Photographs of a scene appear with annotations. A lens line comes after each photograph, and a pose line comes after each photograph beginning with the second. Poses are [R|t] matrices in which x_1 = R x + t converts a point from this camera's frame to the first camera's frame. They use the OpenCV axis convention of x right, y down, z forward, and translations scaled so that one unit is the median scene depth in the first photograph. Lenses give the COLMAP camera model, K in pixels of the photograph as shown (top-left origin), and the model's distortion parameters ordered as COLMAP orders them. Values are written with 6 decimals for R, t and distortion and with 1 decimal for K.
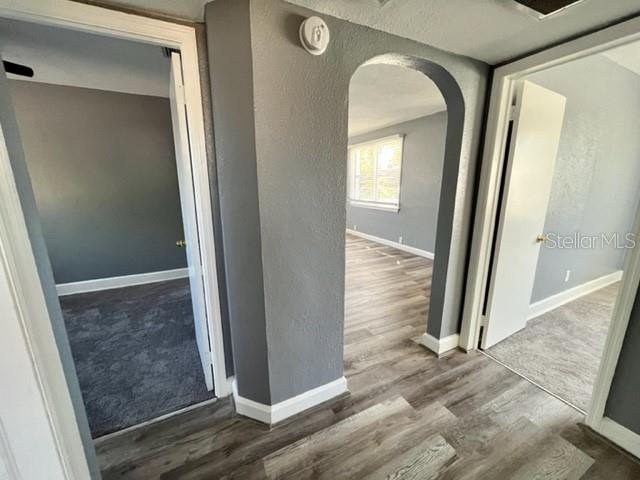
lens RADIAL K [[258.3, 0, 316.5], [0, 258.3, 241.5], [0, 0, 1]] dist [-0.000417, -0.000256]
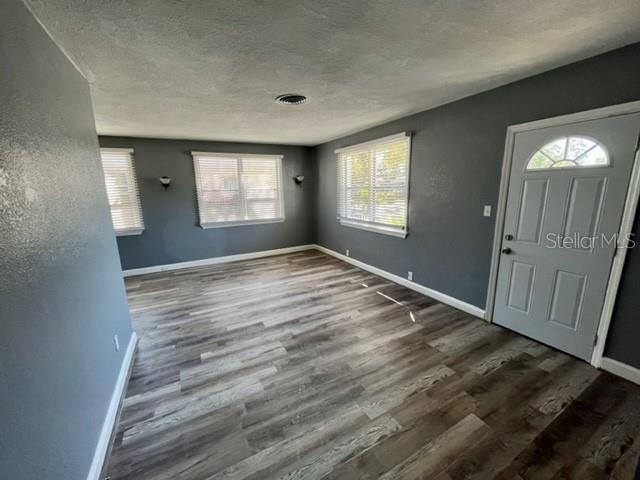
lens RADIAL K [[258.3, 0, 317.1], [0, 258.3, 241.4], [0, 0, 1]] dist [-0.000417, -0.000256]
pose [[0.999164, -0.025810, 0.031714, 0.041358], [0.026402, 0.999482, -0.018378, -0.098459], [-0.031223, 0.019200, 0.999328, 0.278052]]
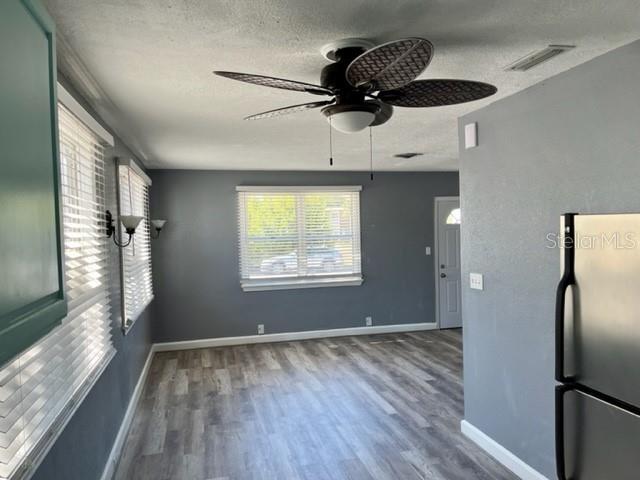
lens RADIAL K [[489.3, 0, 320.6], [0, 489.3, 236.9], [0, 0, 1]] dist [0.066347, -0.003026]
pose [[0.207934, -0.018311, 0.977971, -1.083529], [0.239557, 0.970329, -0.032766, -0.230431], [-0.948354, 0.241093, 0.206151, 0.792645]]
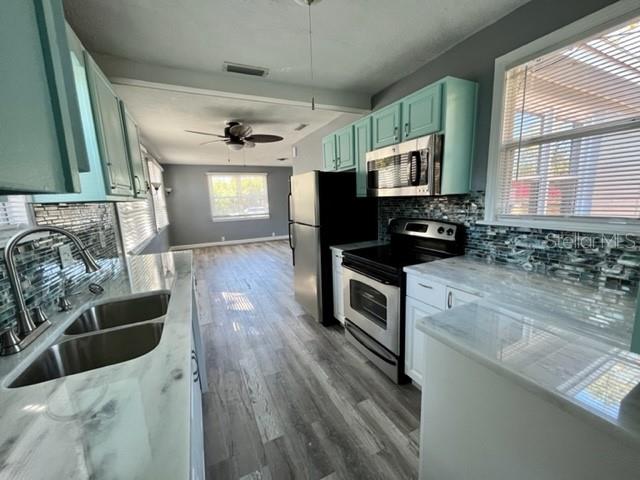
lens RADIAL K [[258.3, 0, 319.7], [0, 258.3, 236.4], [0, 0, 1]] dist [-0.000417, -0.000256]
pose [[0.000819, -0.144768, 0.989465, -1.353718], [0.254411, 0.956938, 0.139798, -0.152273], [-0.967096, 0.251617, 0.037615, 0.656247]]
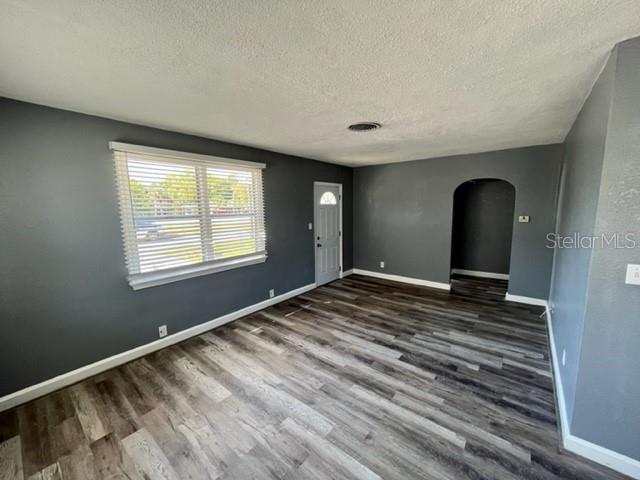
lens RADIAL K [[258.3, 0, 319.7], [0, 258.3, 241.2], [0, 0, 1]] dist [-0.000417, -0.000256]
pose [[-0.422406, -0.112349, 0.899417, -0.446232], [0.217423, 0.950759, 0.220874, -0.308867], [-0.879943, 0.288852, -0.377179, 1.137408]]
